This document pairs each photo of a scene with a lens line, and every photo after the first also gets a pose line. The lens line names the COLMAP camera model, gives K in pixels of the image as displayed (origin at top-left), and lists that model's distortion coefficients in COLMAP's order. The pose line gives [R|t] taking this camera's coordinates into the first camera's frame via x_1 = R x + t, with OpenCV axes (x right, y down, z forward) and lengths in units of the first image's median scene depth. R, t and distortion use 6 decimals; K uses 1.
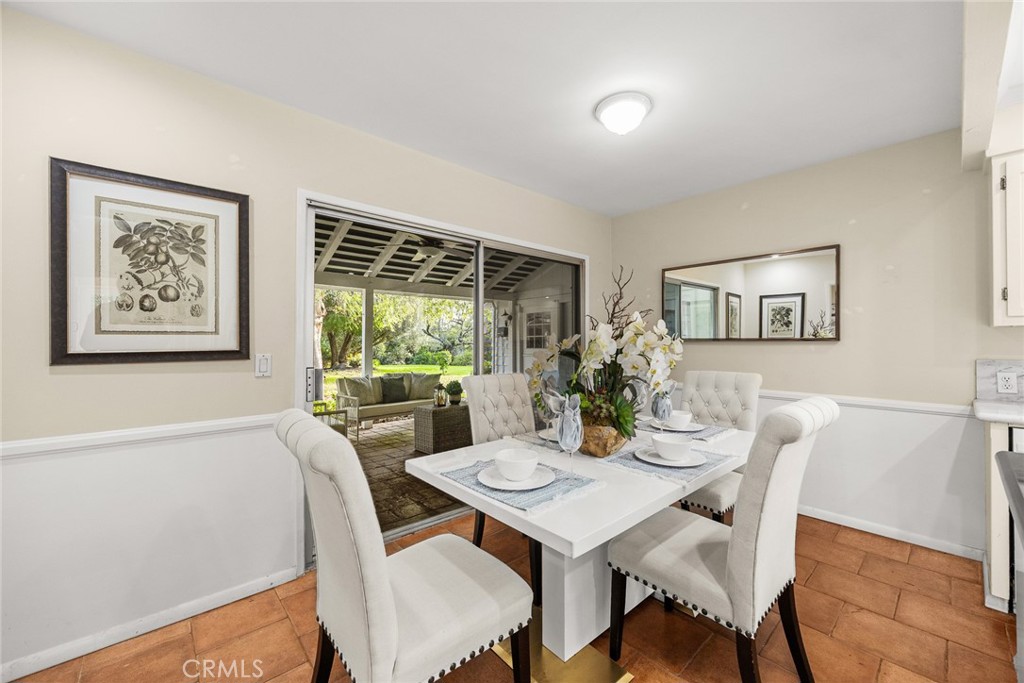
lens RADIAL K [[398.4, 0, 513.7], [0, 398.4, 342.3], [0, 0, 1]] dist [0.000832, 0.000041]
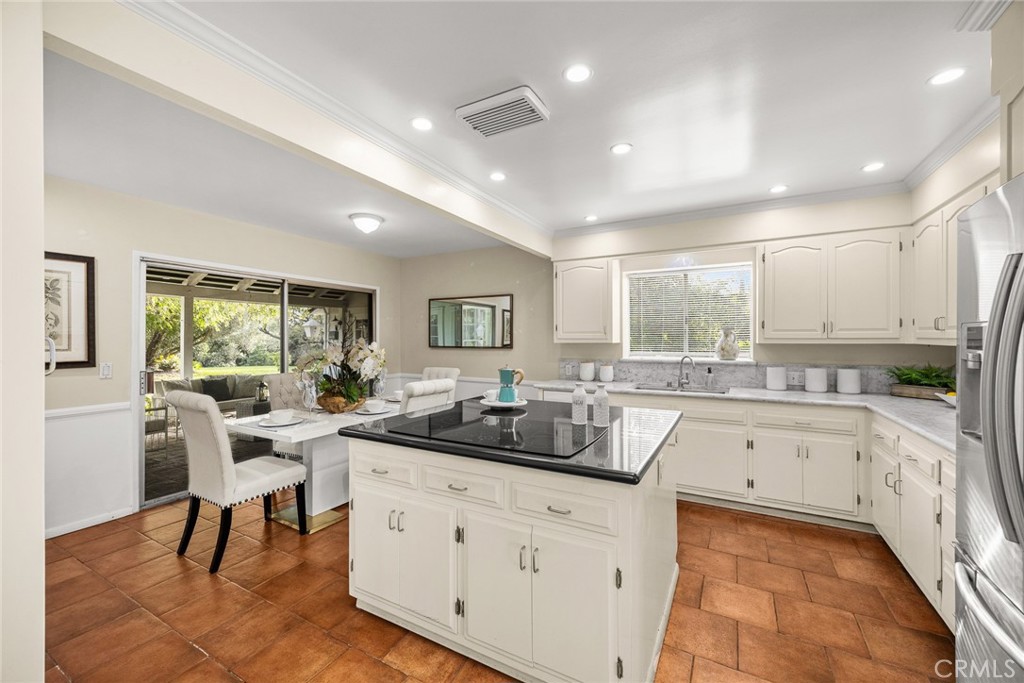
lens RADIAL K [[398.4, 0, 511.3], [0, 398.4, 339.6], [0, 0, 1]] dist [0.000832, 0.000041]
pose [[0.943769, -0.000452, 0.330606, 0.096717], [0.000664, 1.000000, -0.000530, -0.017671], [-0.330606, 0.000720, 0.943769, -0.284142]]
